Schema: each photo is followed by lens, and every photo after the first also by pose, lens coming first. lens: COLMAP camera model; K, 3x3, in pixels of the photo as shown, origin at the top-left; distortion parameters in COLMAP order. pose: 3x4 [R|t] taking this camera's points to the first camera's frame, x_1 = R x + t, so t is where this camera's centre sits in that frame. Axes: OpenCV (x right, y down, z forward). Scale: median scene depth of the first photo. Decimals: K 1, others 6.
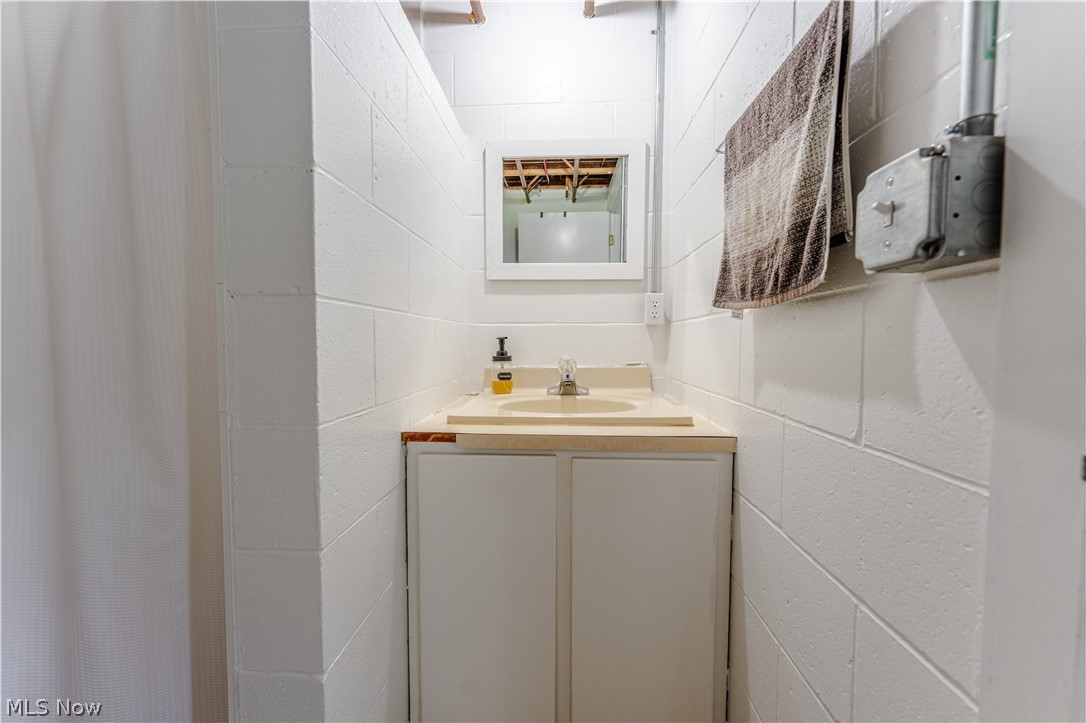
lens RADIAL K [[439.7, 0, 540.8], [0, 439.7, 361.2], [0, 0, 1]] dist [0.000719, 0.000966]
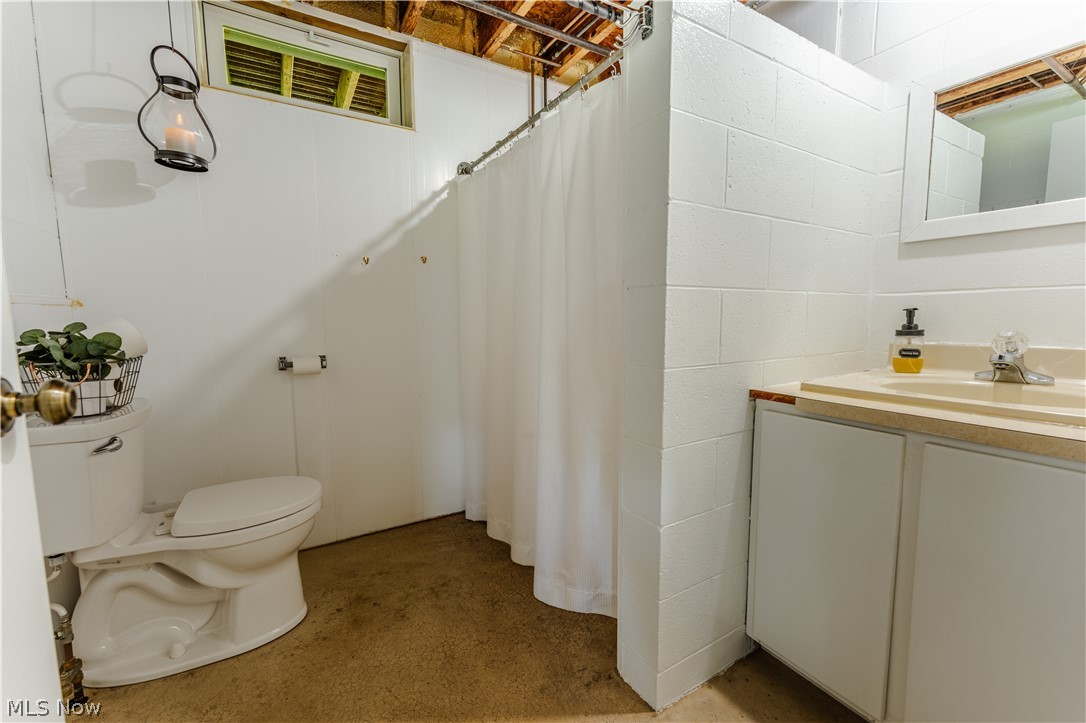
lens RADIAL K [[439.7, 0, 543.9], [0, 439.7, 360.3], [0, 0, 1]] dist [0.000719, 0.000966]
pose [[0.562609, 0.077741, -0.823060, 0.242615], [-0.029316, 0.996819, 0.074114, 0.005150], [0.826203, -0.017568, 0.563098, -0.103340]]
